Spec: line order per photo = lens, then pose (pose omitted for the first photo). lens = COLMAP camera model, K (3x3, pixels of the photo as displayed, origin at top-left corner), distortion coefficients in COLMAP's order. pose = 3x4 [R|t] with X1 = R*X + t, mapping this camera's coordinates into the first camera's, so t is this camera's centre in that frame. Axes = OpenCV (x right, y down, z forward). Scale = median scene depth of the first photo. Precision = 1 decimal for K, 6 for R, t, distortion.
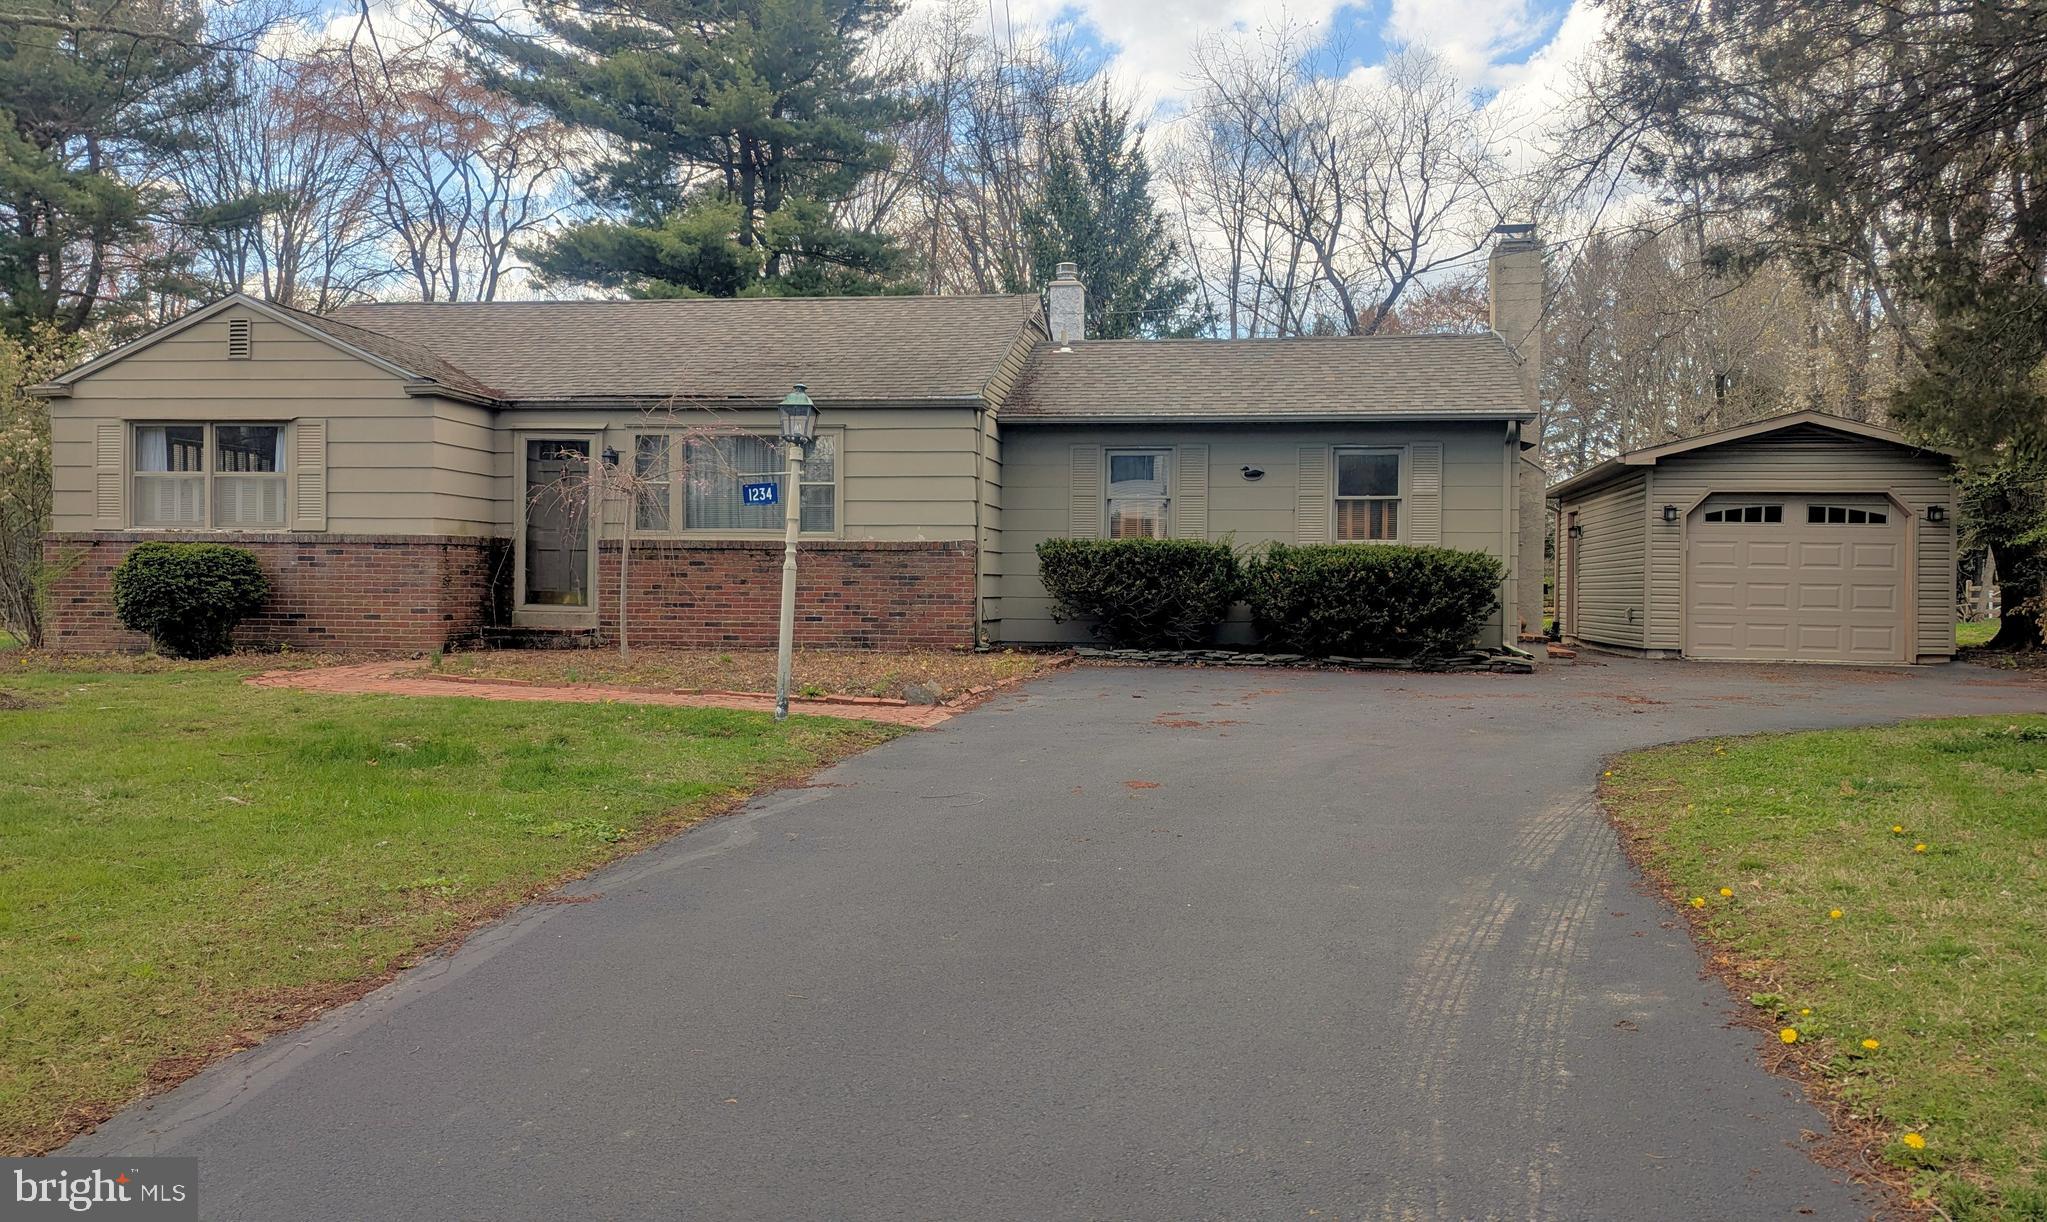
lens RADIAL K [[1710.0, 0, 1028.7], [0, 1710.0, 596.1], [0, 0, 1]] dist [0.046405, -0.004219]
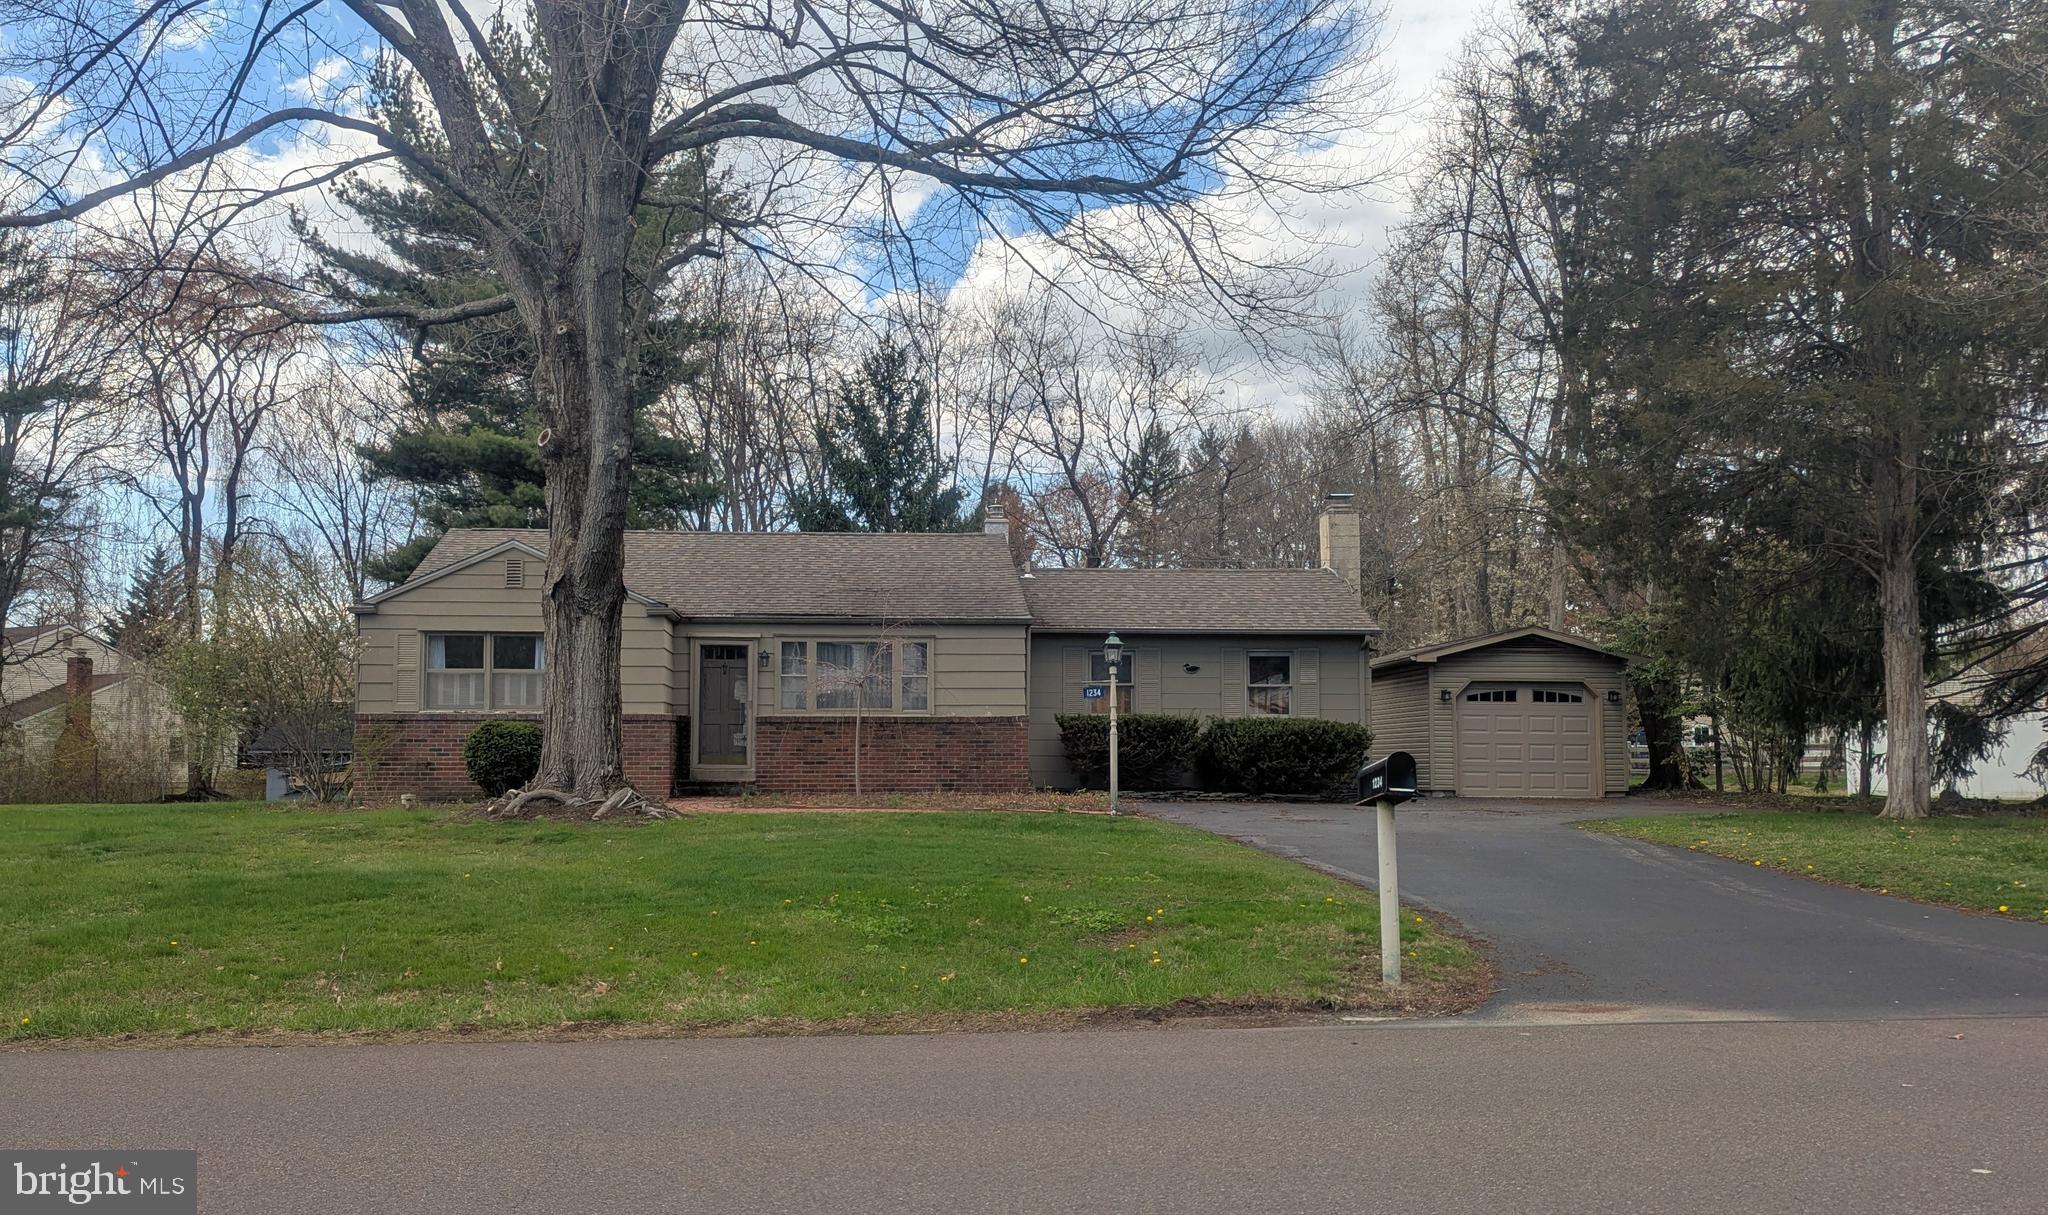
lens RADIAL K [[1710.8, 0, 1023.0], [0, 1710.8, 618.1], [0, 0, 1]] dist [0.046405, -0.004219]
pose [[0.978469, 0.007935, 0.206242, -0.323929], [0.009947, 0.996287, -0.085523, 0.008311], [-0.206155, 0.085733, 0.974756, -0.400176]]
